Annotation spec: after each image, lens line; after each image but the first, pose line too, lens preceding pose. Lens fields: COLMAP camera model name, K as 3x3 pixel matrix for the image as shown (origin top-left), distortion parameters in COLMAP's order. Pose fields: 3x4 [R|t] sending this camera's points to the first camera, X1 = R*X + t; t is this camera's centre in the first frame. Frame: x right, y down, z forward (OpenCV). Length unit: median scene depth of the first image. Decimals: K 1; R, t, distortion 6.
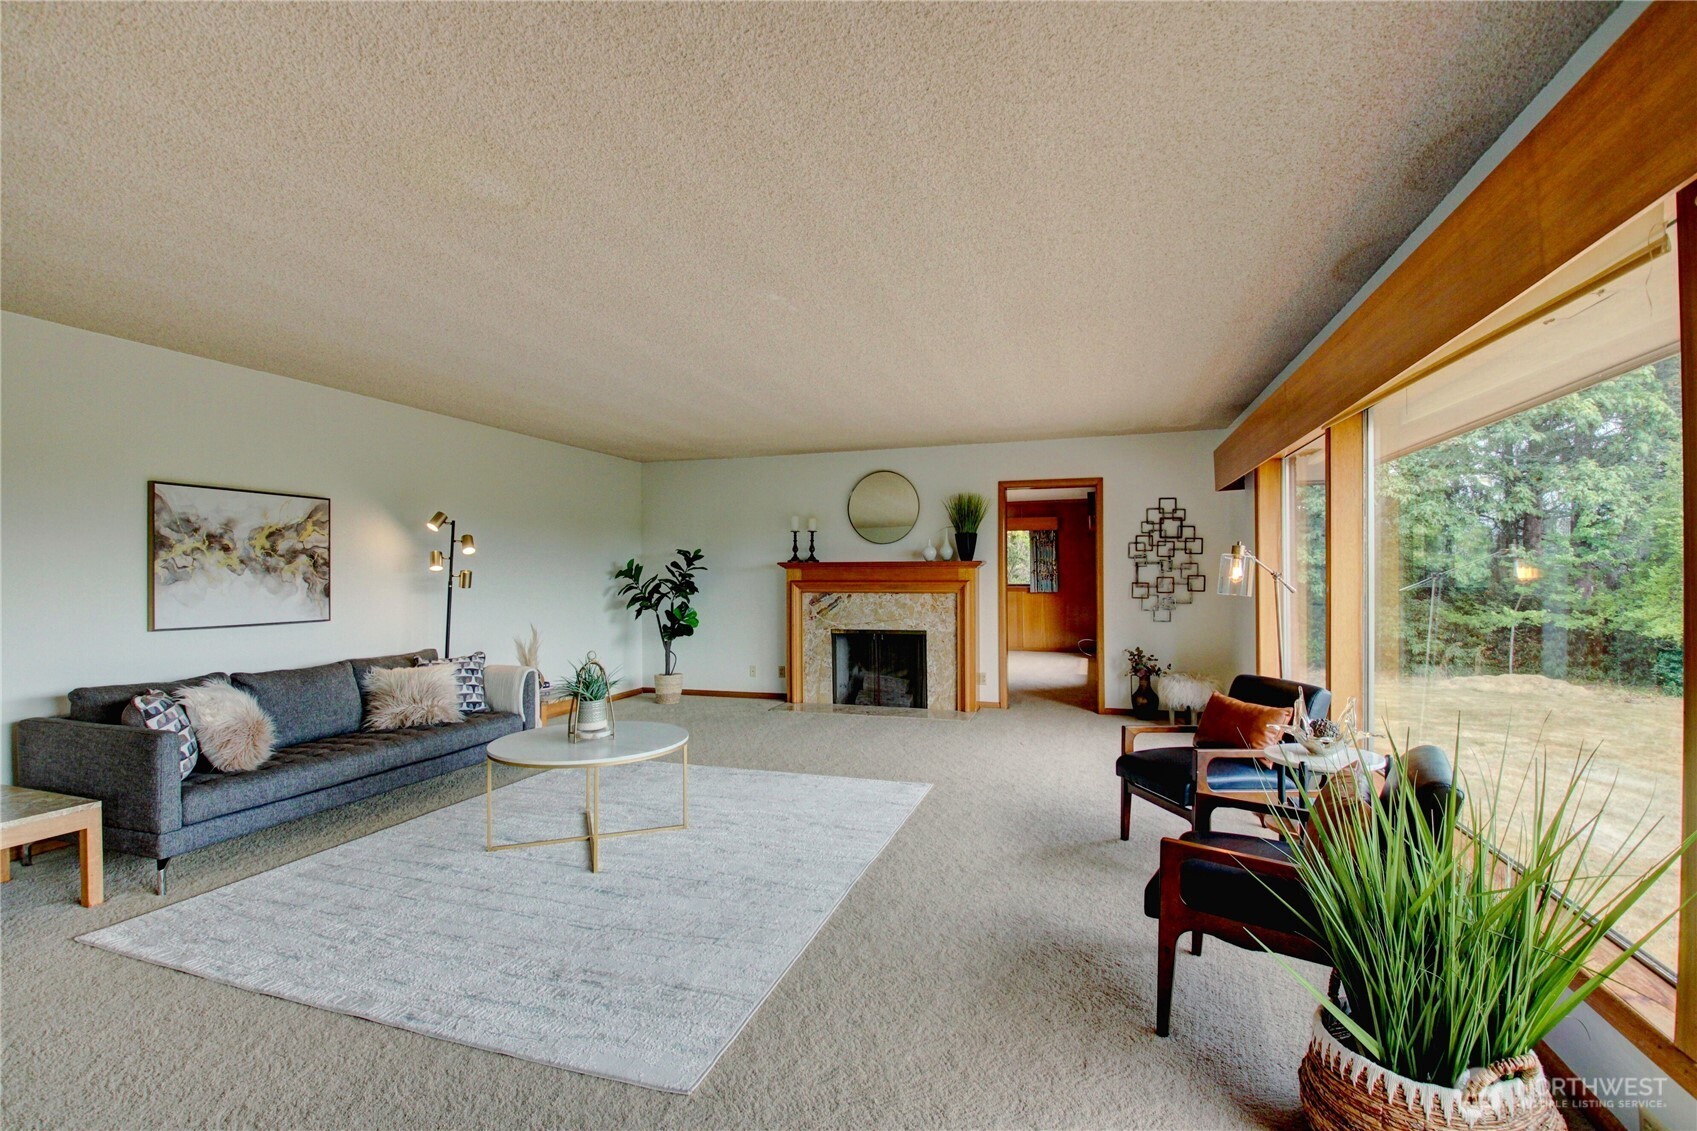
lens RADIAL K [[801.8, 0, 828.1], [0, 801.8, 569.3], [0, 0, 1]] dist [-0.008819, -0.008195]
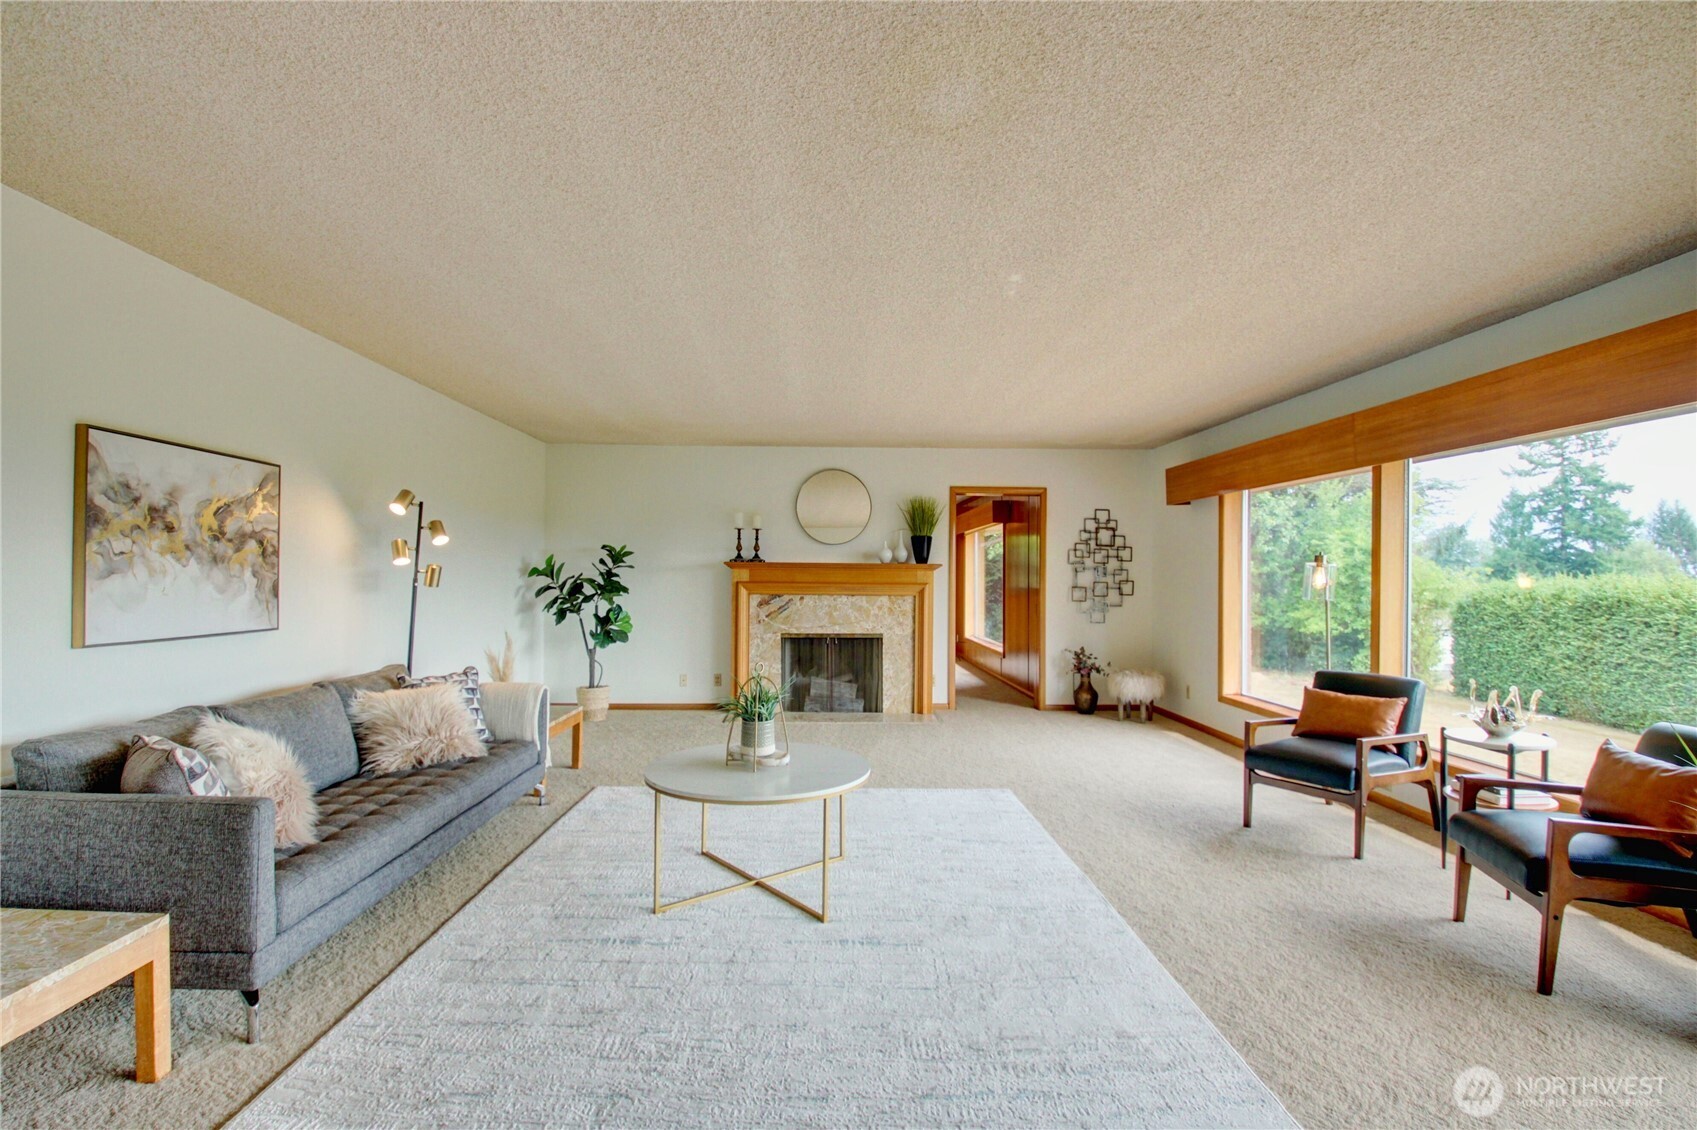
lens RADIAL K [[801.8, 0, 830.0], [0, 801.8, 570.4], [0, 0, 1]] dist [-0.008819, -0.008195]
pose [[0.943298, 0.015233, 0.331597, -0.402256], [-0.014998, 0.999882, -0.003265, 0.004119], [-0.331607, -0.001893, 0.943416, 0.135197]]
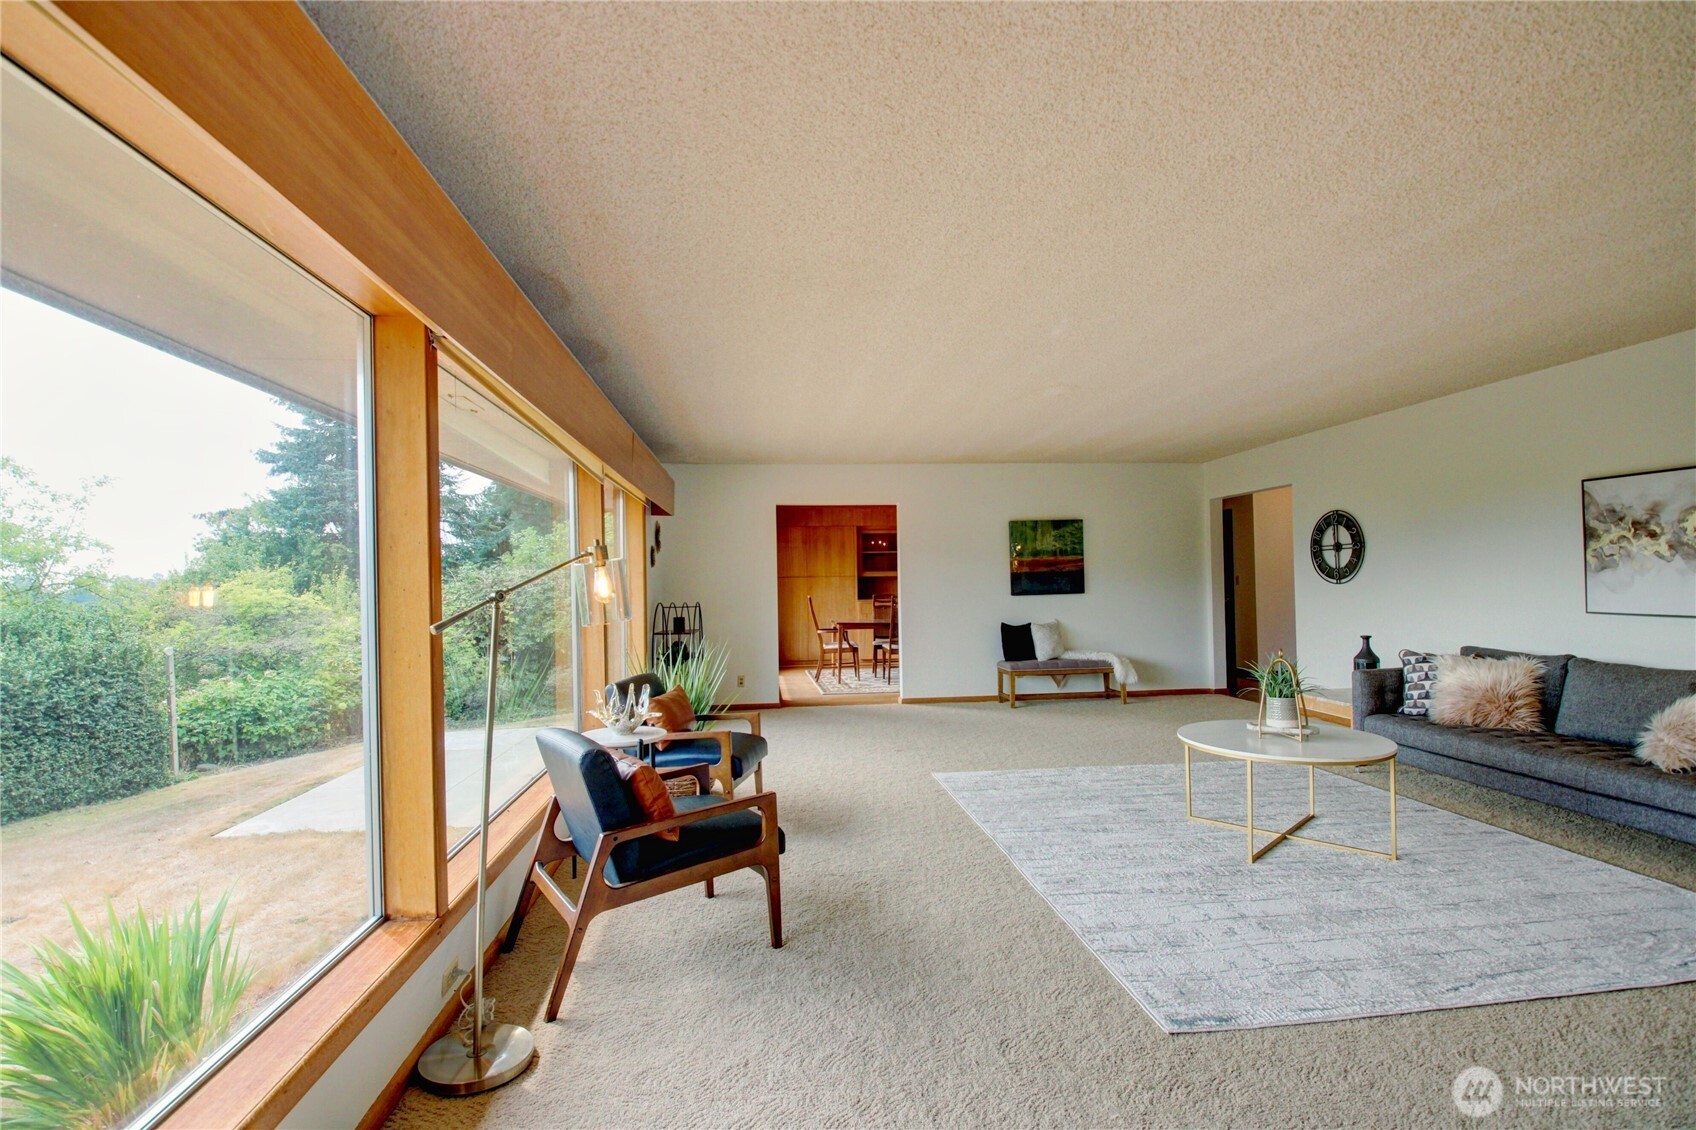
lens RADIAL K [[801.3, 0, 849.7], [0, 801.3, 576.5], [0, 0, 1]] dist [-0.008819, -0.008195]
pose [[-0.907913, 0.021319, -0.418615, 0.477000], [0.028334, 0.999543, -0.010548, 0.006627], [0.418199, -0.021438, -0.908102, 1.331423]]
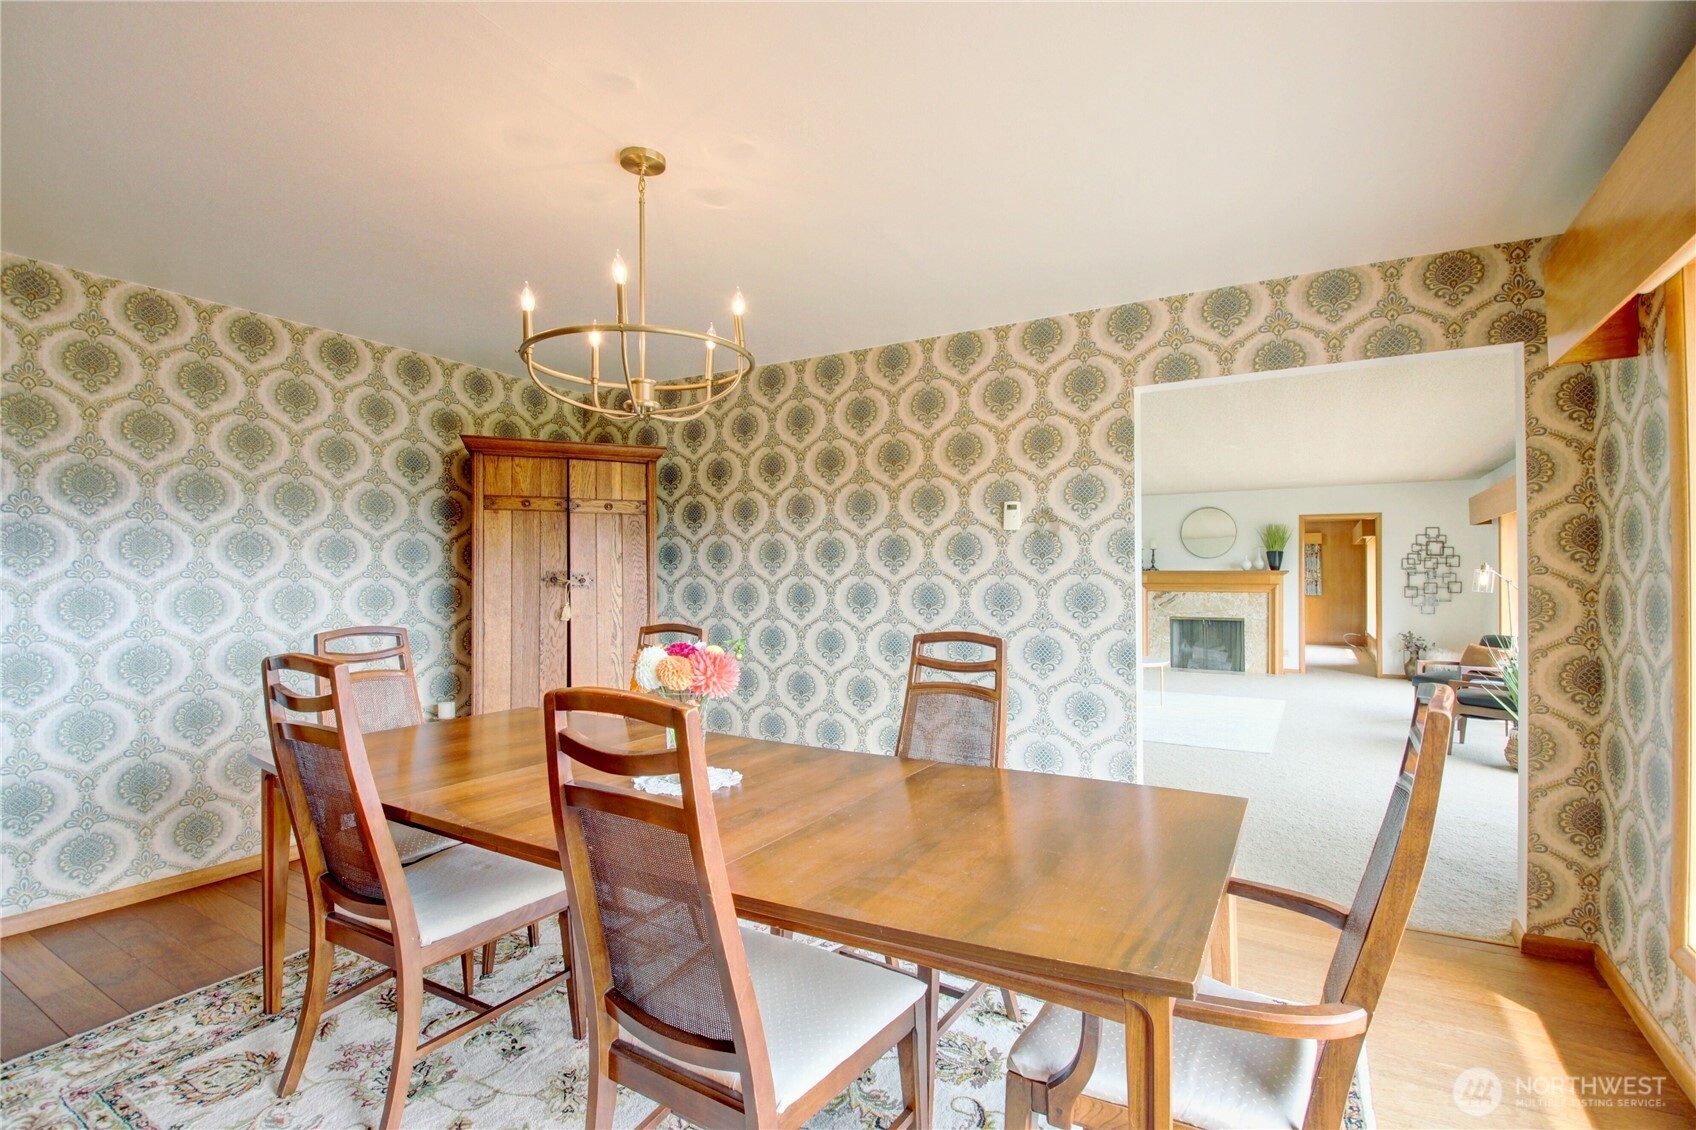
lens RADIAL K [[801.3, 0, 836.1], [0, 801.3, 566.5], [0, 0, 1]] dist [-0.008819, -0.008195]
pose [[0.975495, 0.005882, -0.219943, -0.420775], [-0.007787, 0.999939, -0.007796, -0.000021], [0.219883, 0.009317, 0.975482, -0.861928]]
